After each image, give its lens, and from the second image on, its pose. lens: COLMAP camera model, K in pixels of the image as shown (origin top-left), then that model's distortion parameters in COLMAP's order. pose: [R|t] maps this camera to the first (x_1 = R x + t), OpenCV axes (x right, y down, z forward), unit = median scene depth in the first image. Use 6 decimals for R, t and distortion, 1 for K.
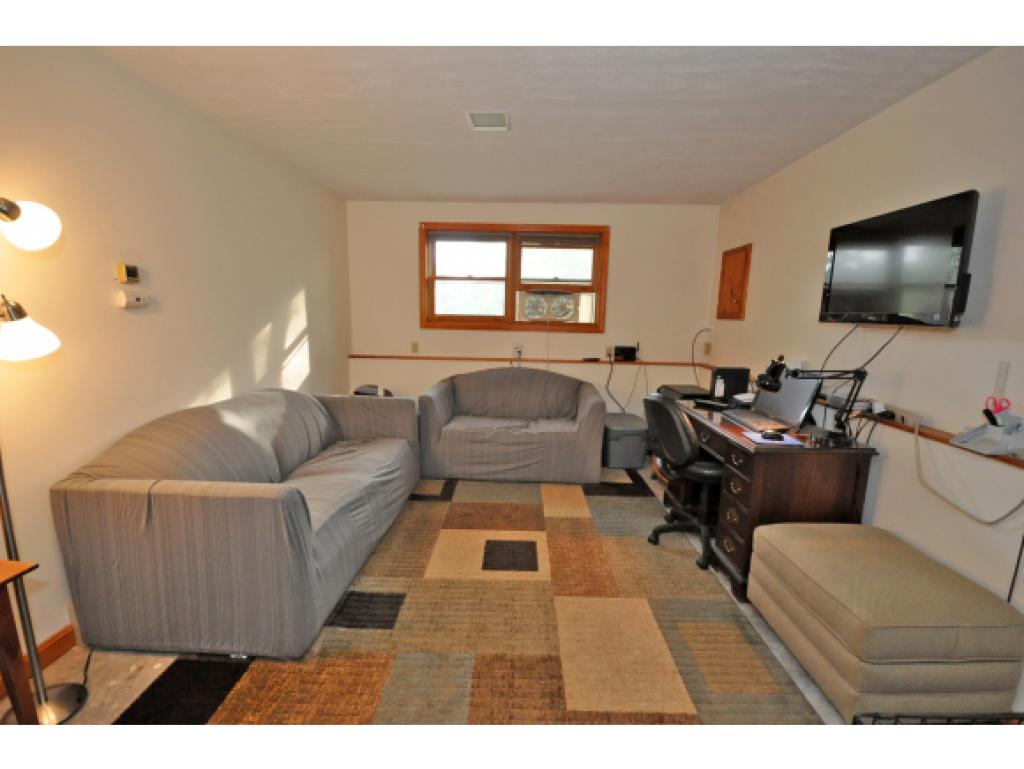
lens RADIAL K [[445.7, 0, 515.2], [0, 445.7, 386.4], [0, 0, 1]] dist [0.001611, -0.000523]
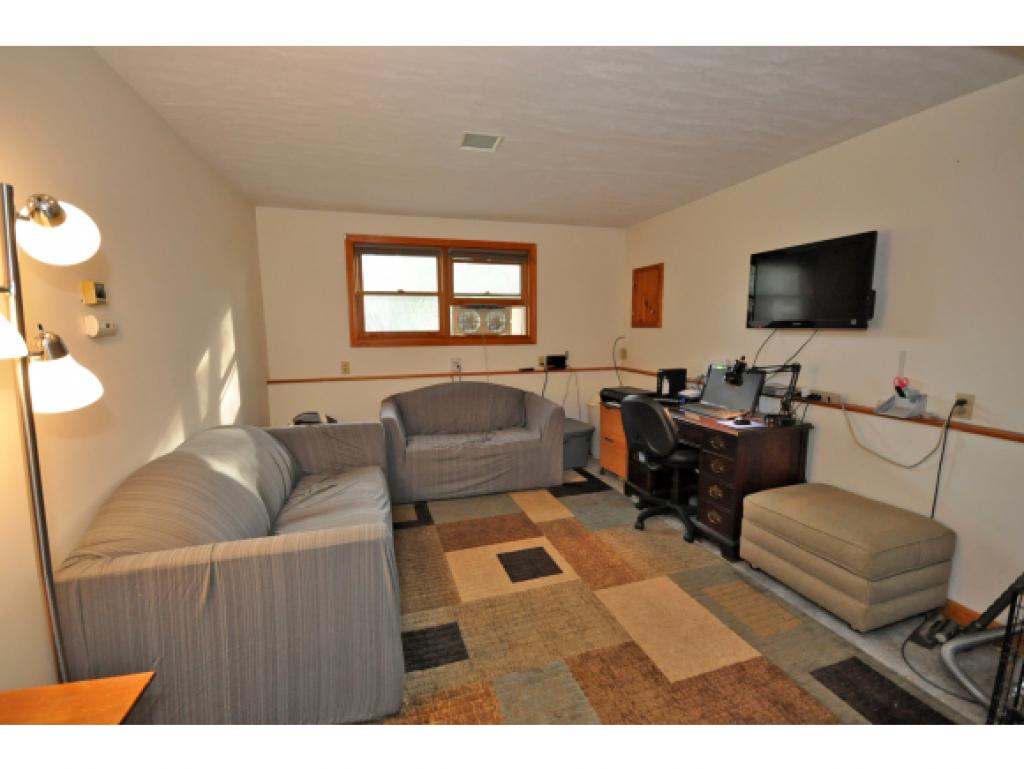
lens RADIAL K [[445.7, 0, 513.8], [0, 445.7, 386.7], [0, 0, 1]] dist [0.001611, -0.000523]
pose [[0.946889, -0.071982, 0.313400, -0.337935], [0.079862, 0.996729, -0.012361, -0.016827], [-0.311485, 0.036733, 0.949541, 0.024288]]
